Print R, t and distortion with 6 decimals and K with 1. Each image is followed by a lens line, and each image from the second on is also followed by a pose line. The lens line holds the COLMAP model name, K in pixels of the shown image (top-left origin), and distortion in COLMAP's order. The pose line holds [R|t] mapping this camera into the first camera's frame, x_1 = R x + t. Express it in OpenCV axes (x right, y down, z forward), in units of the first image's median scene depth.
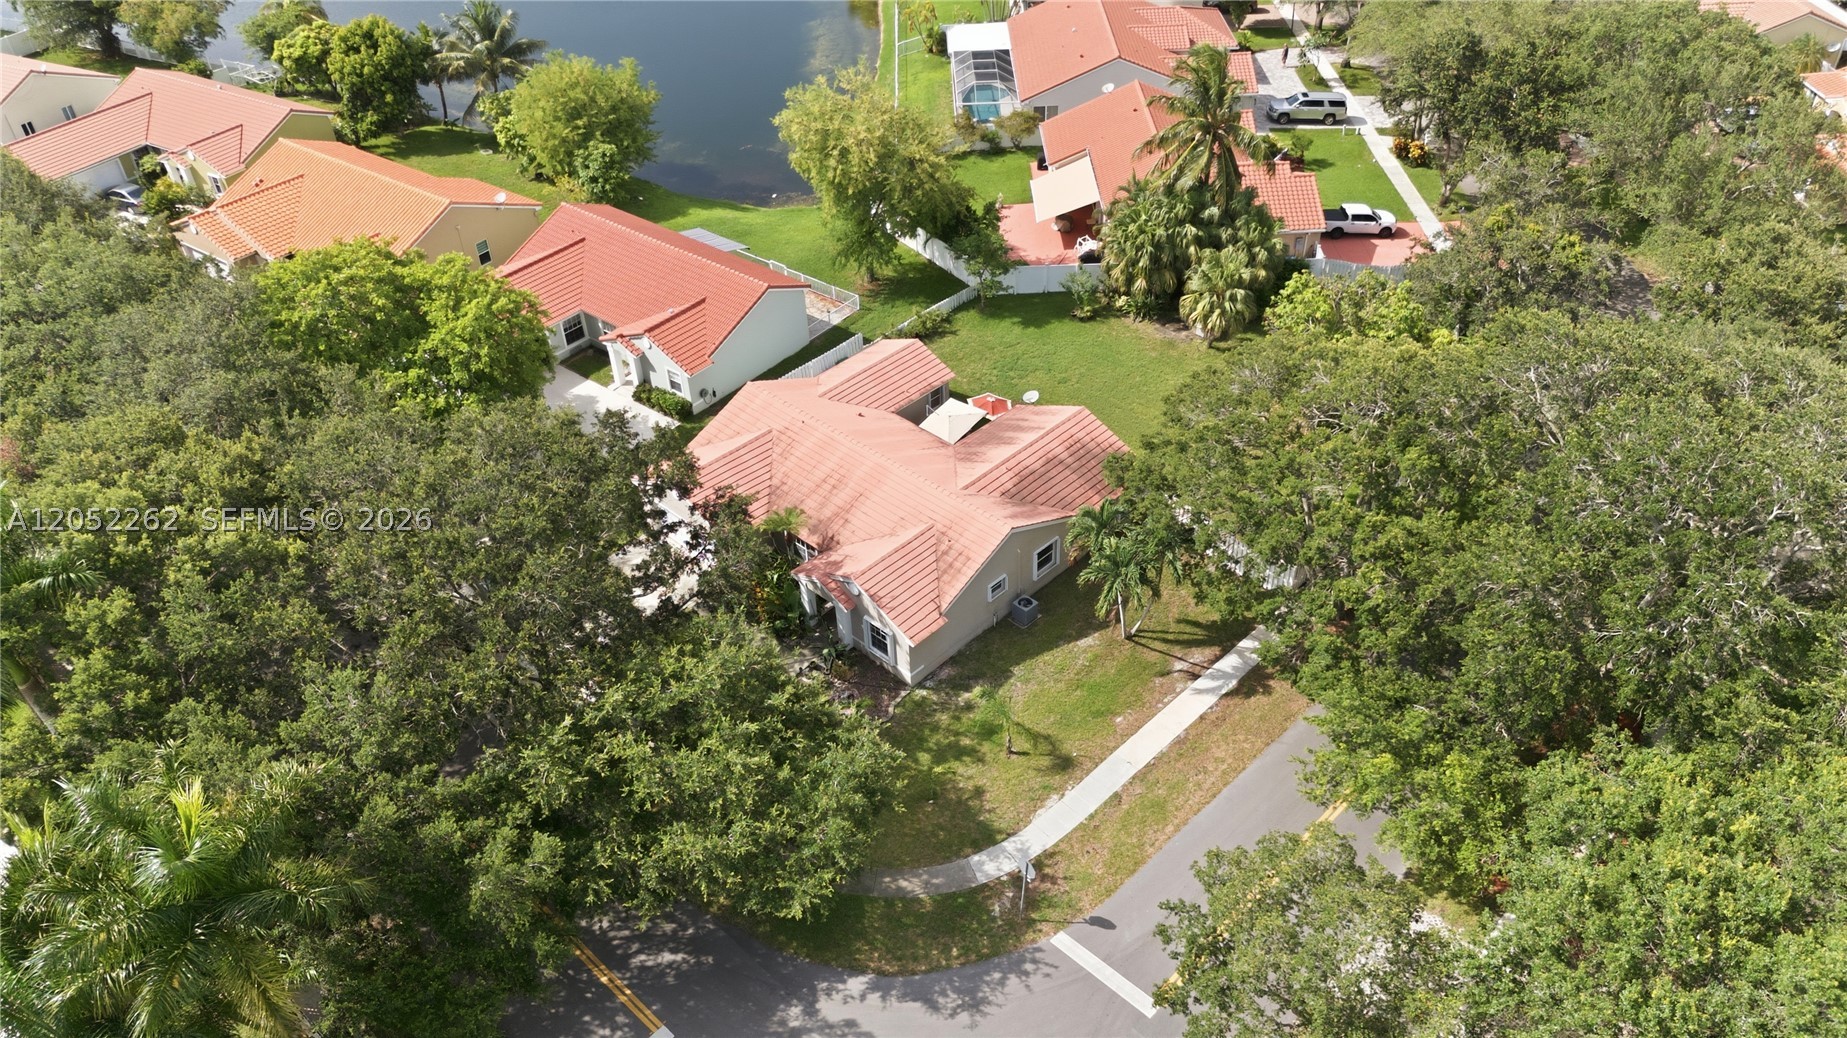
lens RADIAL K [[1333.1, 0, 923.5], [0, 1333.1, 519.0], [0, 0, 1]] dist [0.063316, -0.056789]
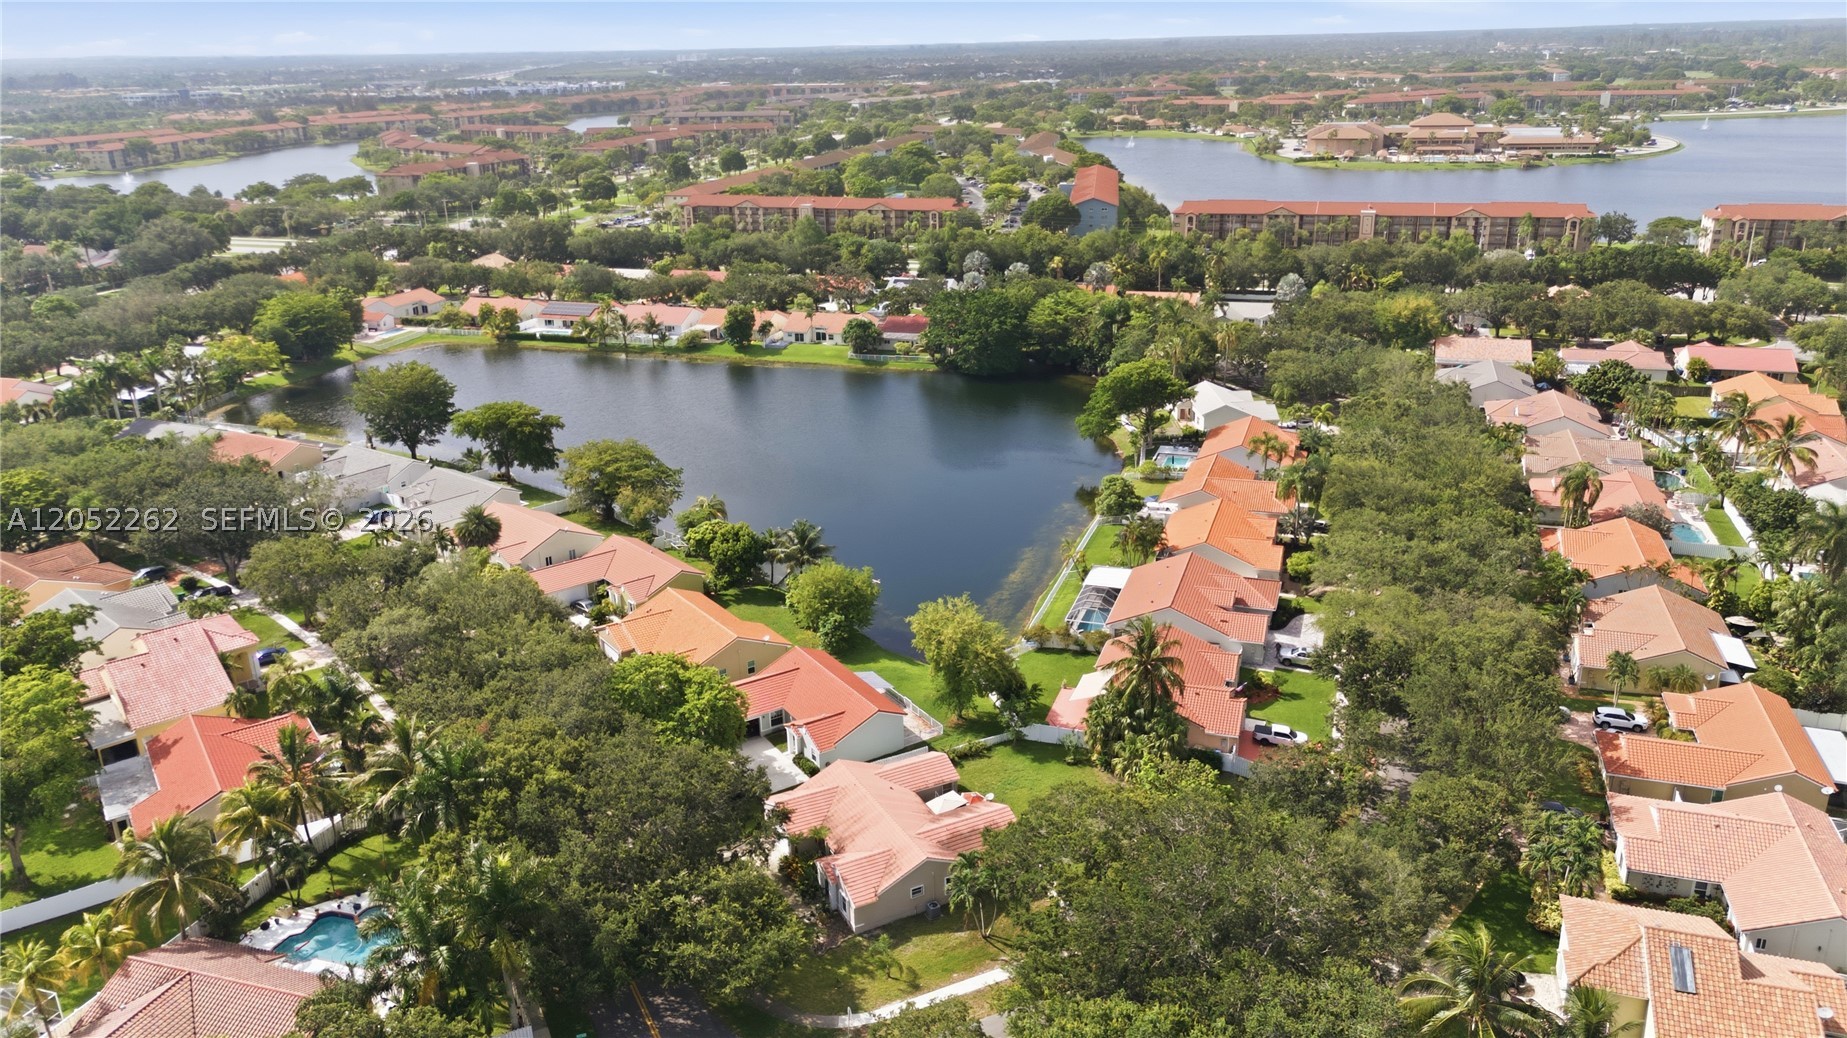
lens RADIAL K [[1304.6, 0, 923.5], [0, 1304.6, 519.0], [0, 0, 1]] dist [0.095063, -0.000777]
pose [[0.946715, 0.119454, -0.299100, 0.418536], [-0.209262, 0.934083, -0.289307, 0.073075], [0.244825, 0.336482, 0.909308, -0.618354]]
